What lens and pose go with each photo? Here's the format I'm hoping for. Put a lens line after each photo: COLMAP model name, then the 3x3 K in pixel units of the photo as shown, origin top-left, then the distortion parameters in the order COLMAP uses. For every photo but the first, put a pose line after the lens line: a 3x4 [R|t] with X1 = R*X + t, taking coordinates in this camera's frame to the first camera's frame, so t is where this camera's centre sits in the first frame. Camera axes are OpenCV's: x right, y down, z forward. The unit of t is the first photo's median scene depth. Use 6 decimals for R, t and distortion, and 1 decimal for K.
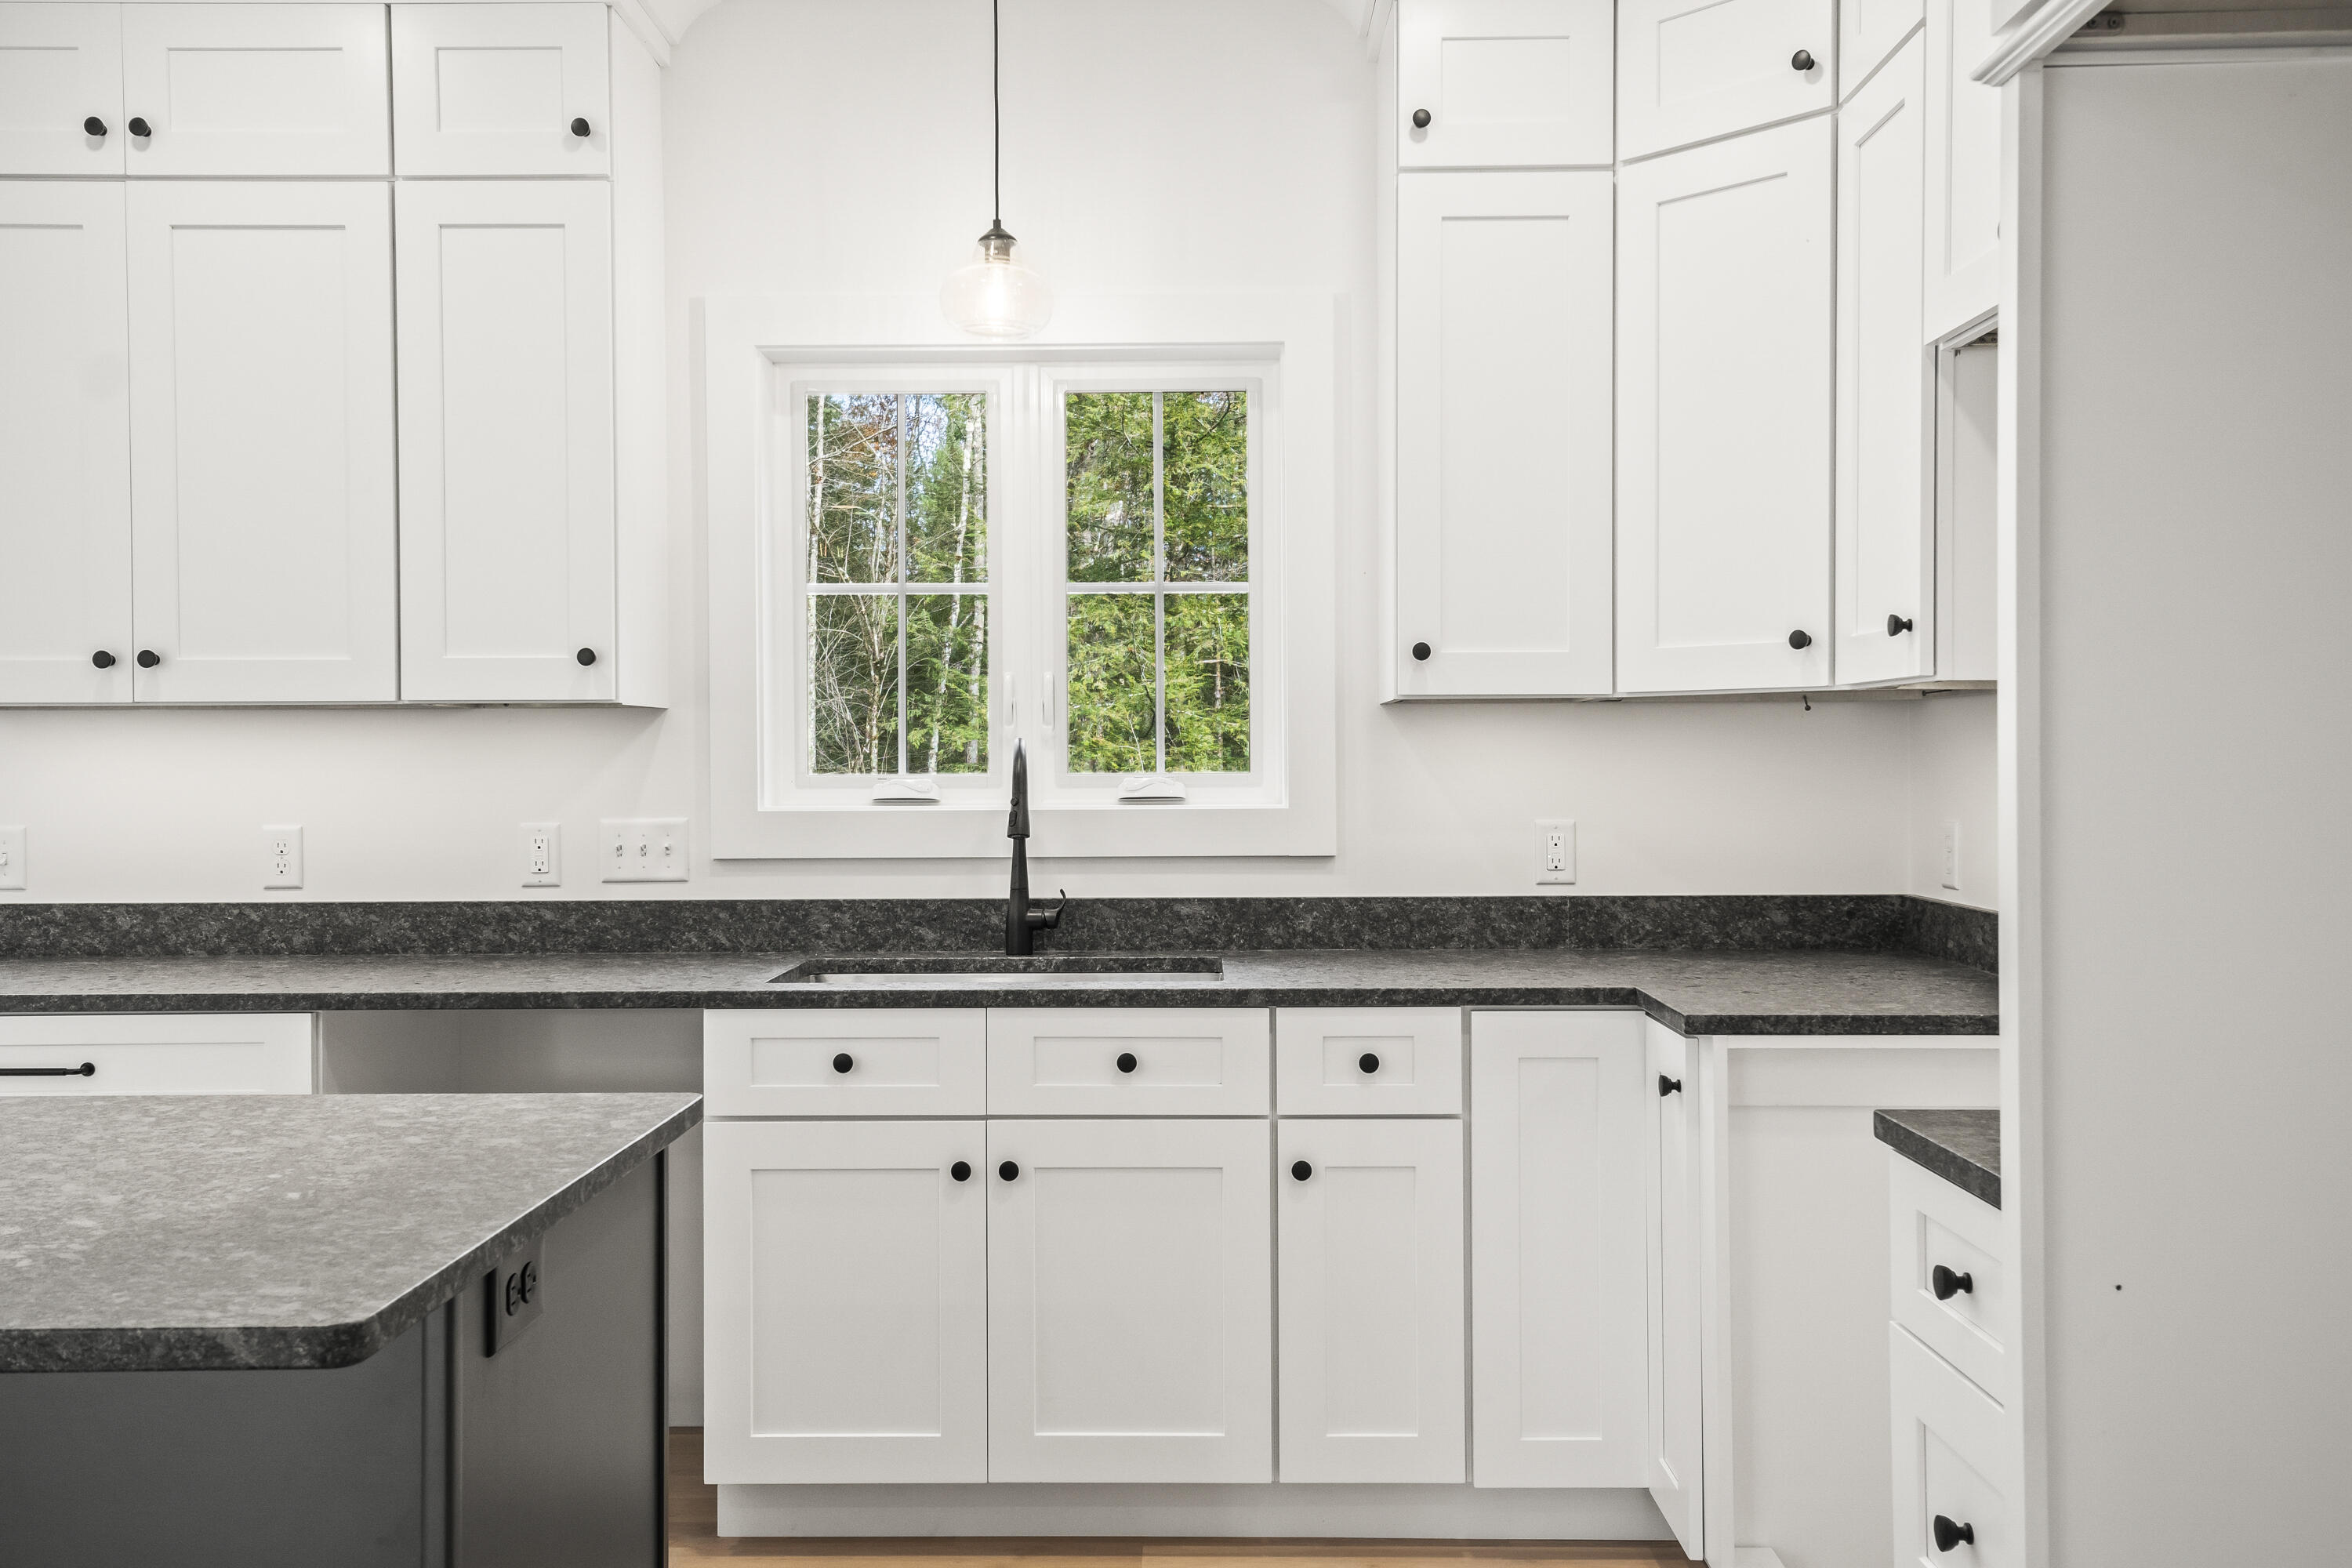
lens RADIAL K [[2005.7, 0, 1170.6], [0, 2005.7, 769.7], [0, 0, 1]] dist [0.034626, 0.007261]
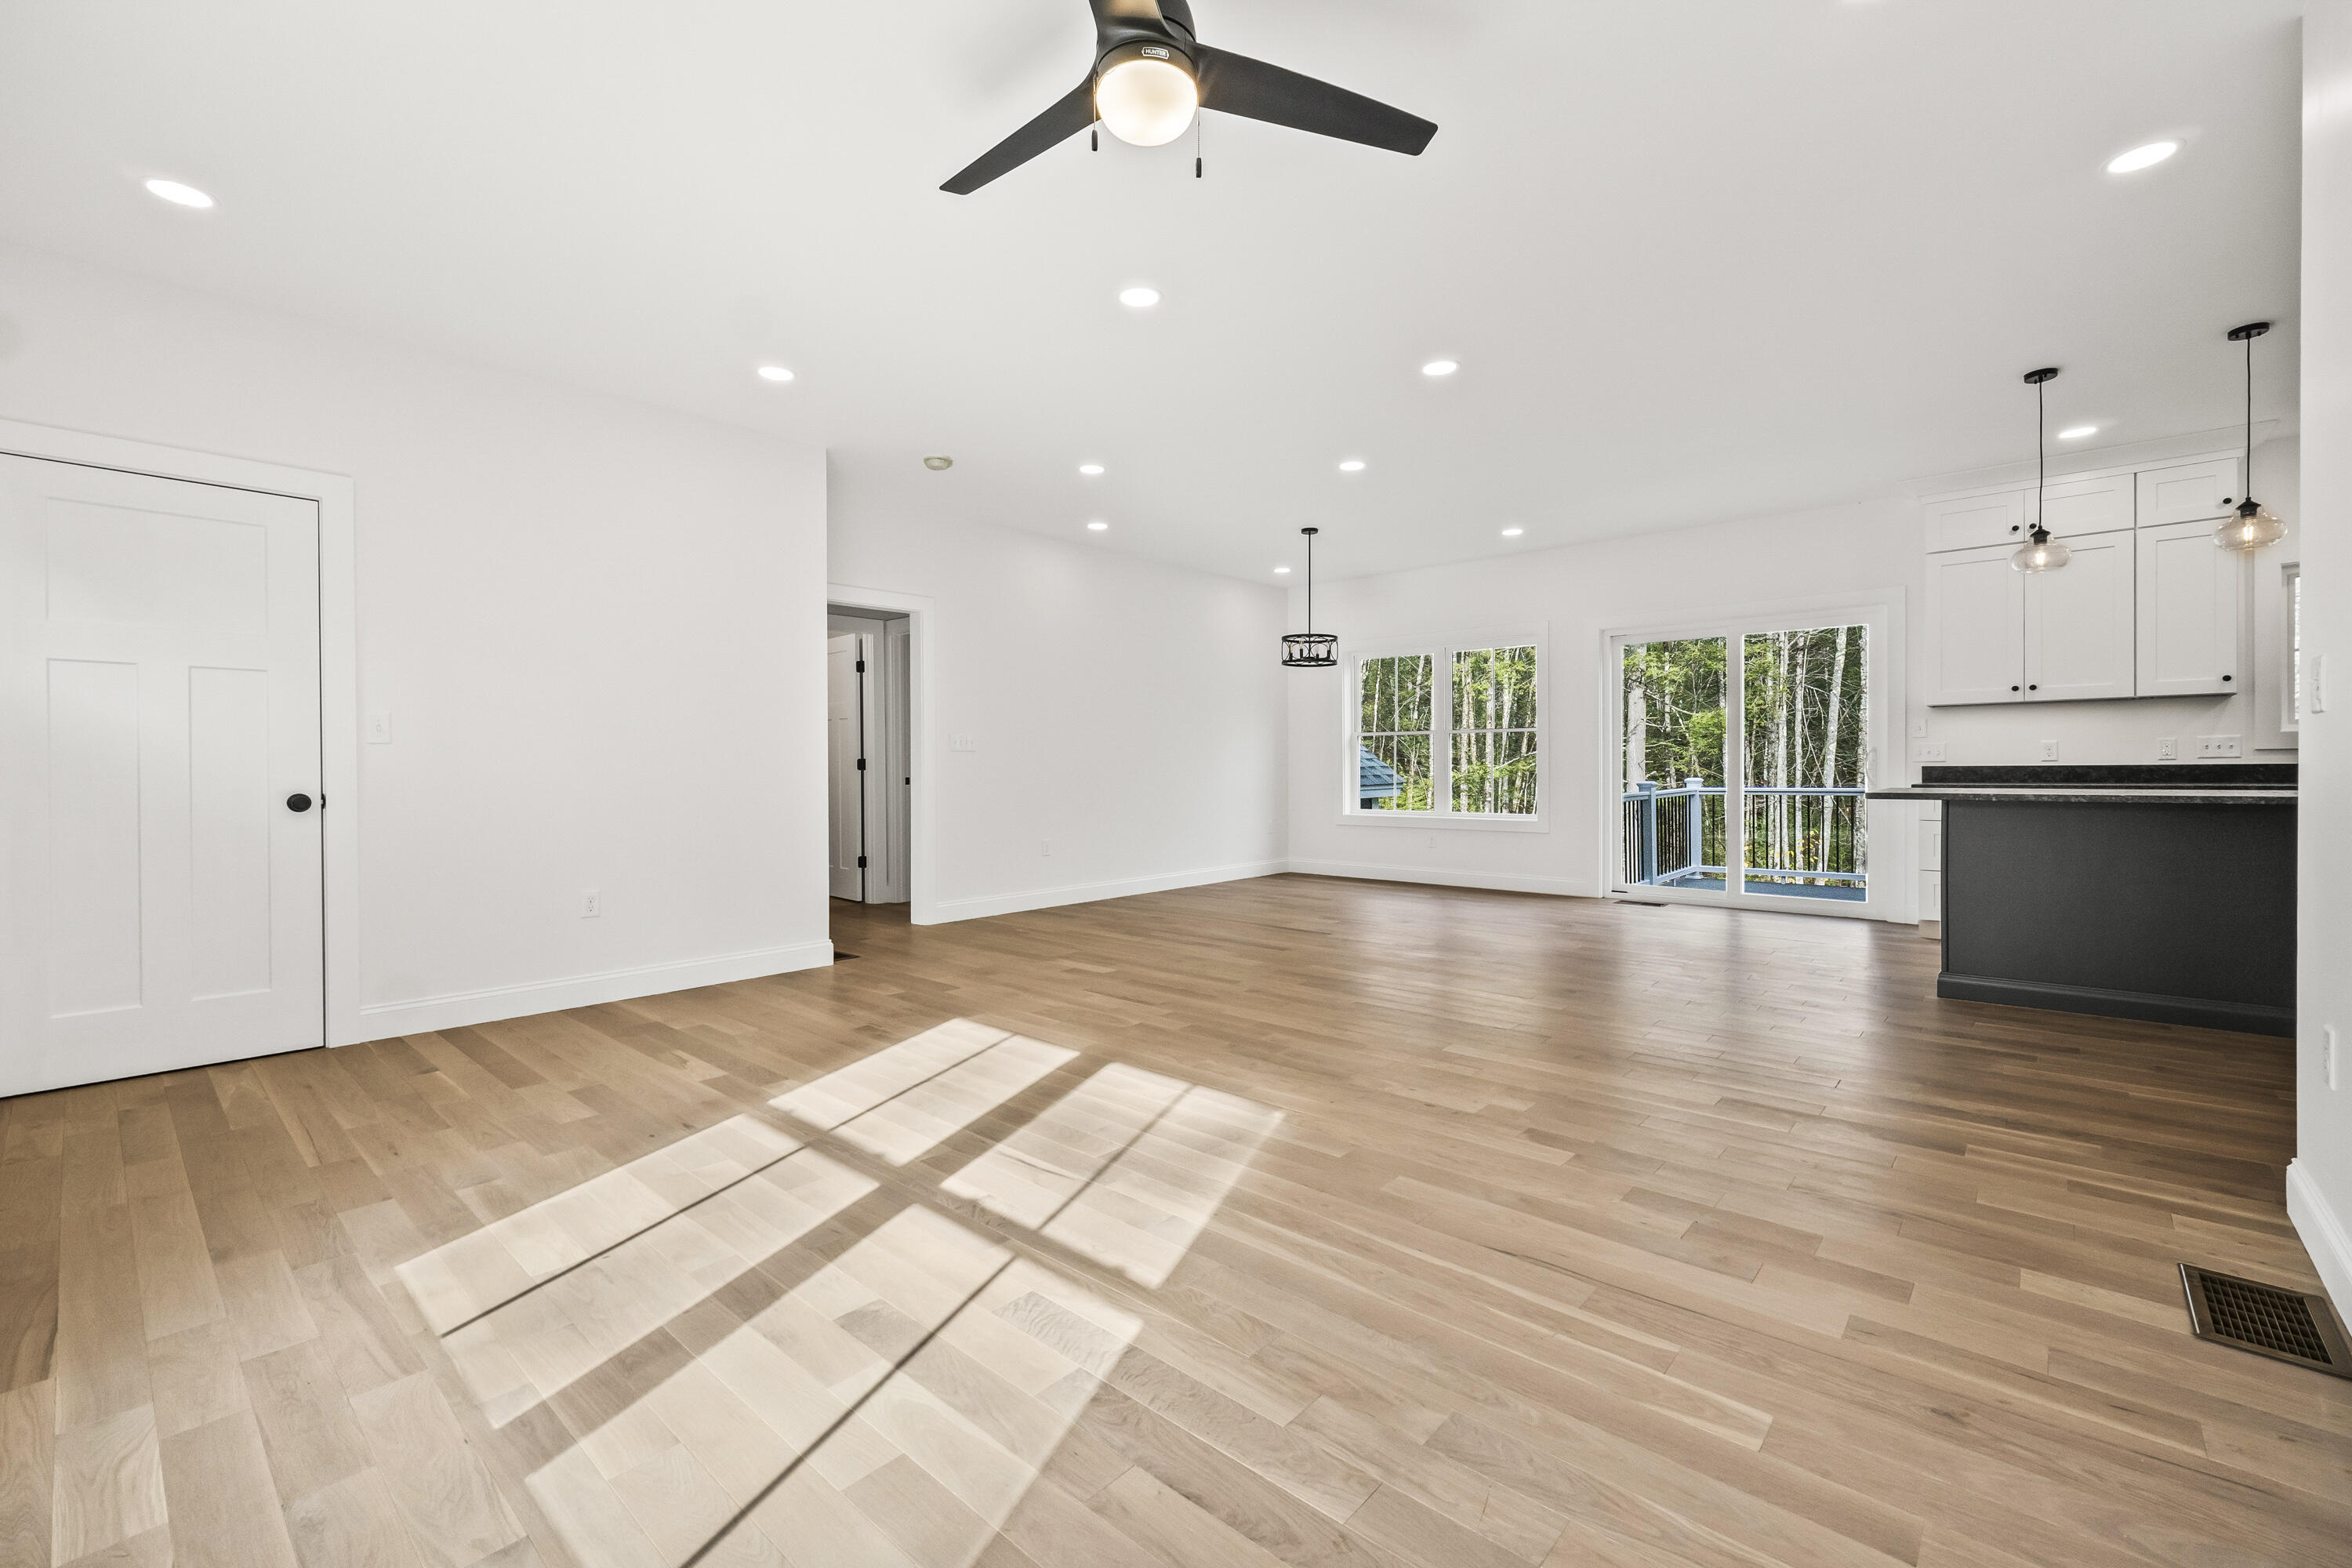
lens RADIAL K [[985.9, 0, 1184.6], [0, 985.9, 771.3], [0, 0, 1]] dist [0.002596, -0.000240]
pose [[0.758362, 0.001987, -0.651831, -0.463135], [0.004277, 0.999959, 0.008024, 0.057326], [0.651820, -0.008873, 0.758322, -1.024042]]
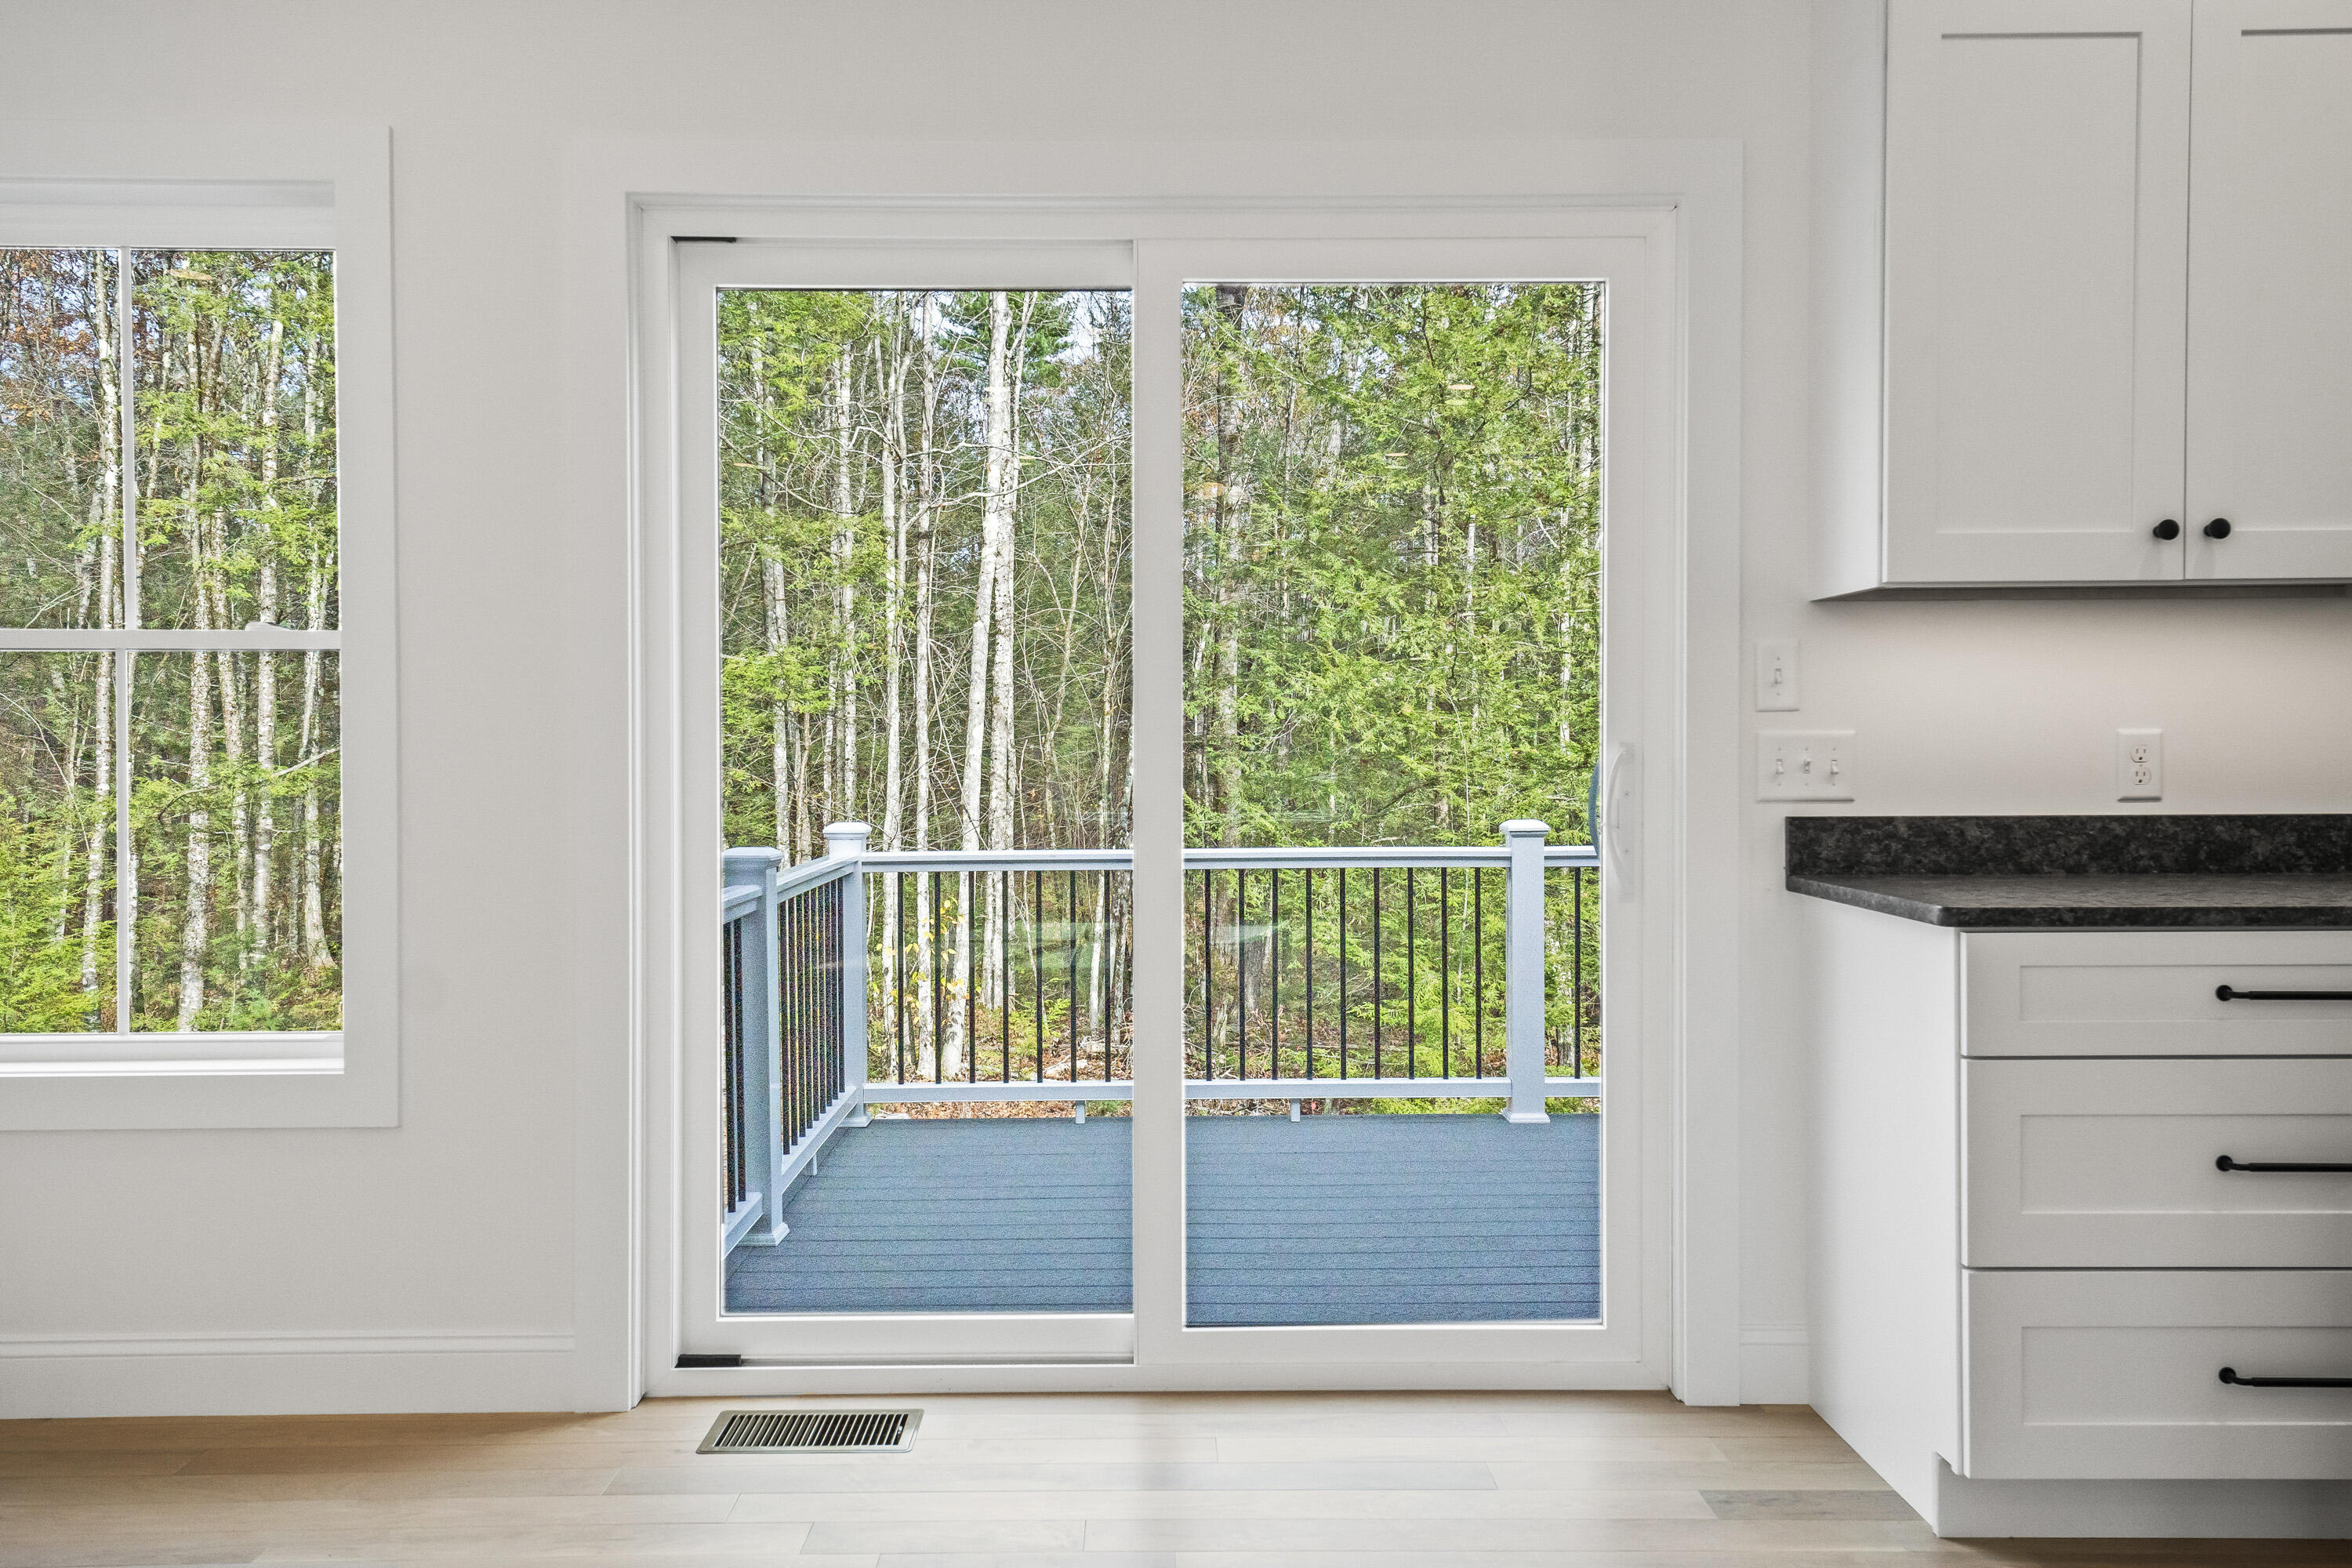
lens RADIAL K [[1908.7, 0, 1172.3], [0, 1908.7, 775.1], [0, 0, 1]] dist [0.036635, 0.003253]
pose [[0.999784, -0.001543, 0.020730, -0.895671], [0.001304, 0.999933, 0.011534, 0.037896], [-0.020747, -0.011505, 0.999719, 0.158875]]
